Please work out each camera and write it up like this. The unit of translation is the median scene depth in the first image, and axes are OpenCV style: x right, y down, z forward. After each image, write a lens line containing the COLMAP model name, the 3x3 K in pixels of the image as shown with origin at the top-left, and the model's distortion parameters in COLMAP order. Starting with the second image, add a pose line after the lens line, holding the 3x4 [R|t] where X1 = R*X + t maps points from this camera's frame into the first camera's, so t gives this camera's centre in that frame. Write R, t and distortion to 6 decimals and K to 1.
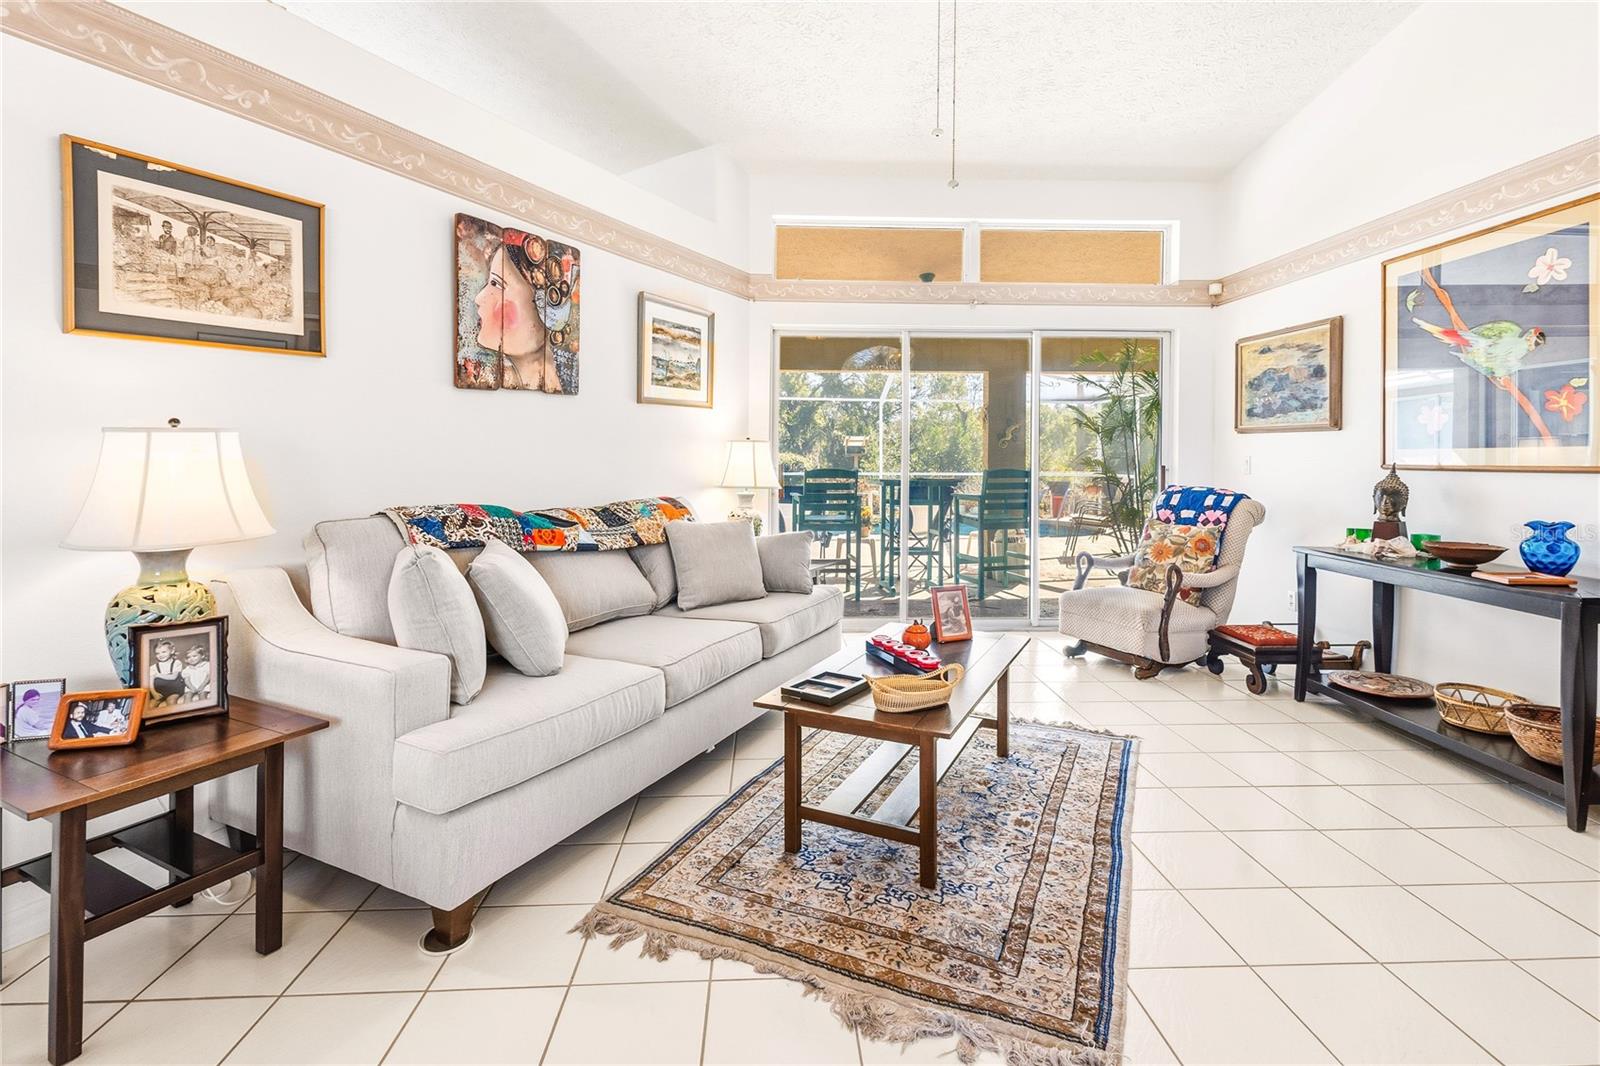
lens RADIAL K [[769.9, 0, 809.0], [0, 769.9, 461.8], [0, 0, 1]] dist [0.009320, -0.001337]
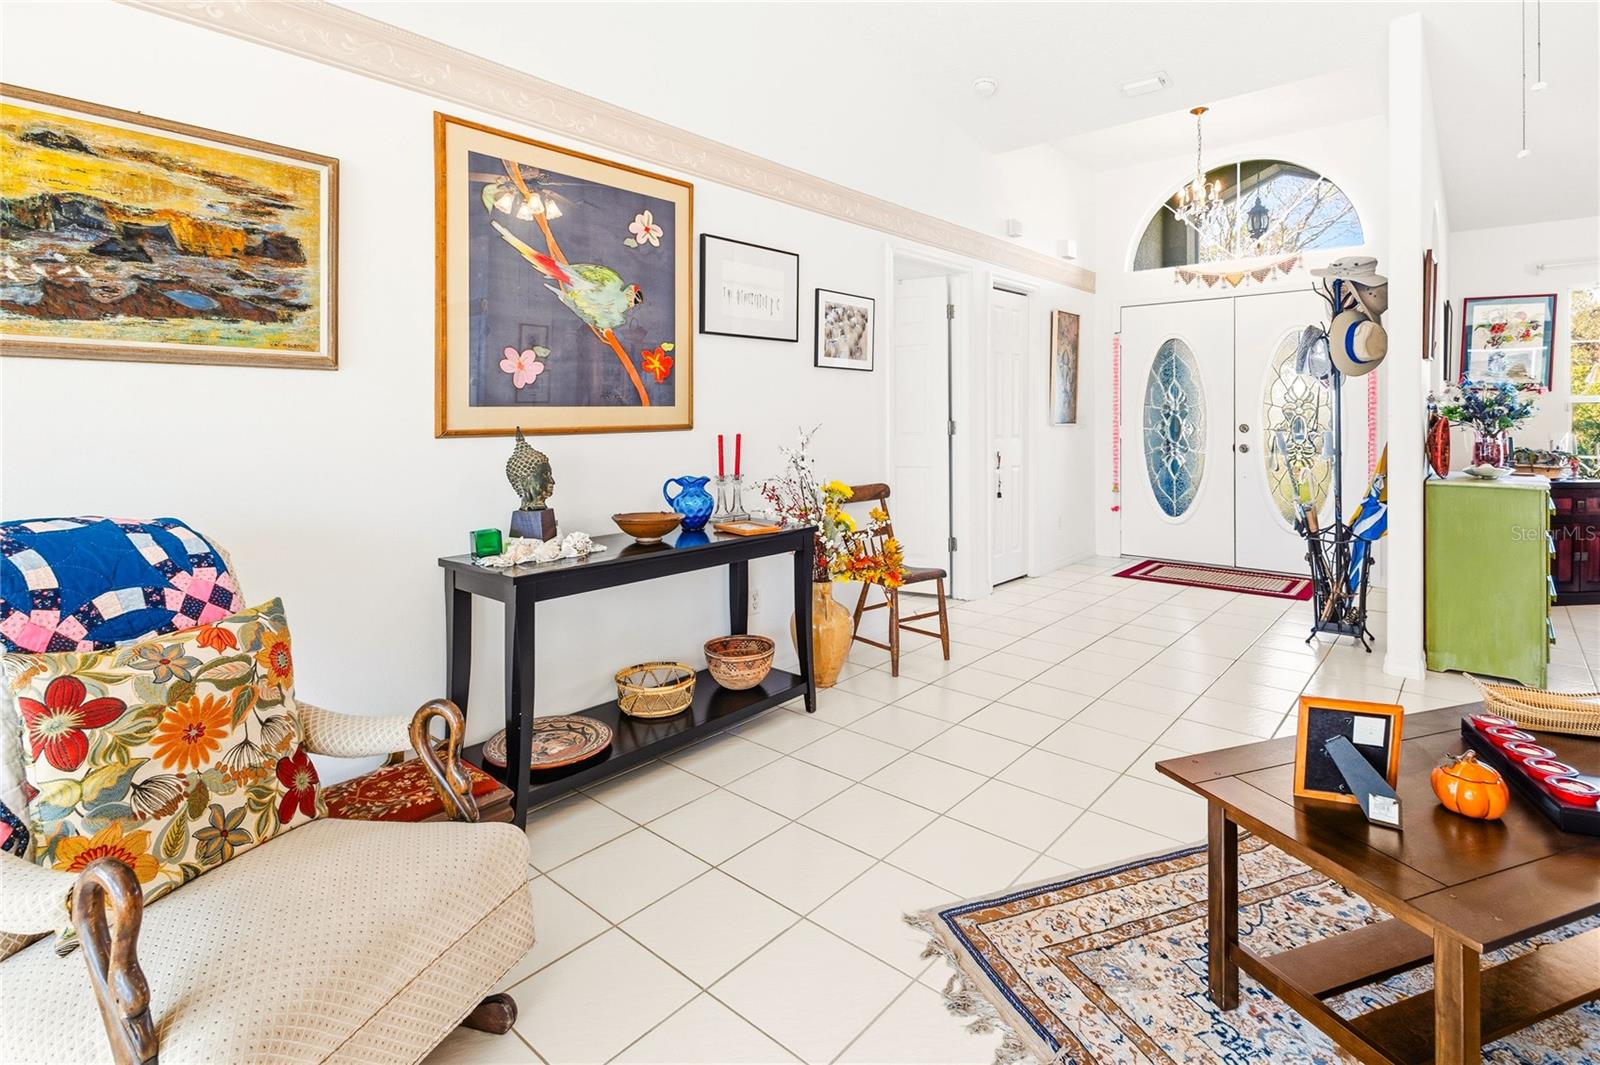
lens RADIAL K [[769.9, 0, 813.2], [0, 769.9, 424.6], [0, 0, 1]] dist [0.009320, -0.001337]
pose [[-0.716707, -0.009581, 0.697309, 0.091030], [0.009089, 0.999692, 0.023077, -0.016117], [-0.697315, 0.022877, -0.716399, 1.507446]]
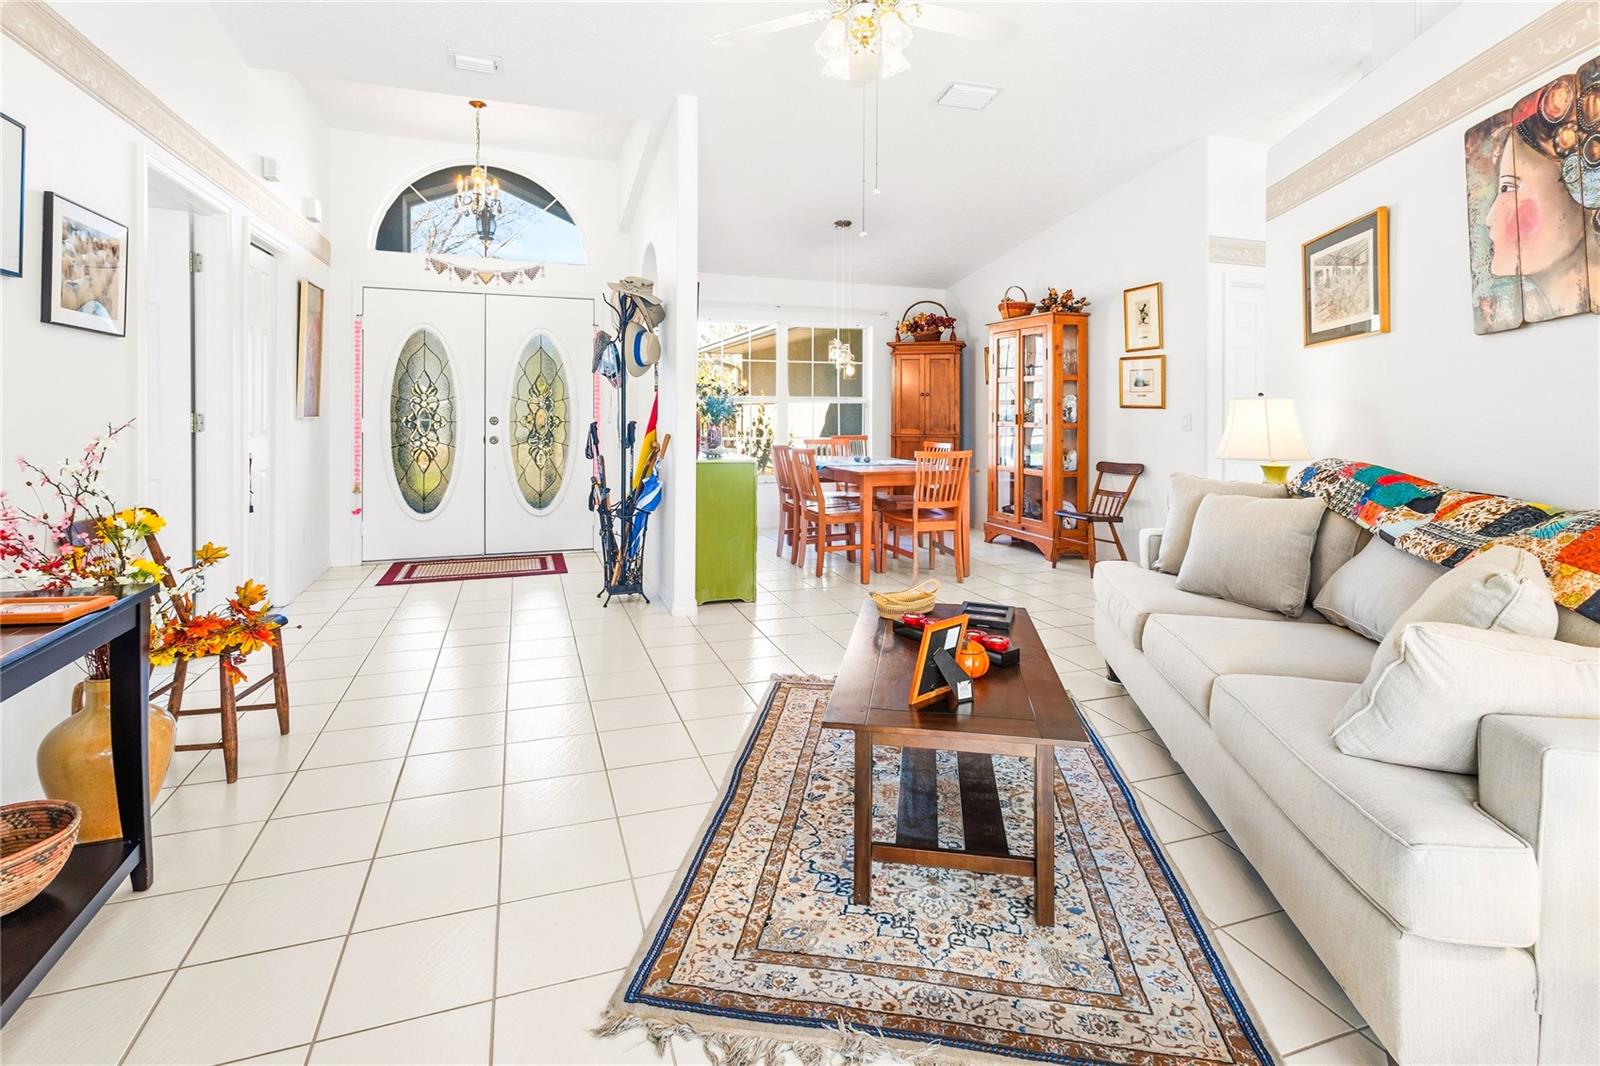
lens RADIAL K [[769.9, 0, 789.0], [0, 769.9, 418.3], [0, 0, 1]] dist [0.009320, -0.001337]
pose [[-0.962963, -0.005723, -0.269572, 0.463596], [-0.012361, 0.999661, 0.022931, -0.014634], [0.269350, 0.025414, -0.962707, 1.523403]]
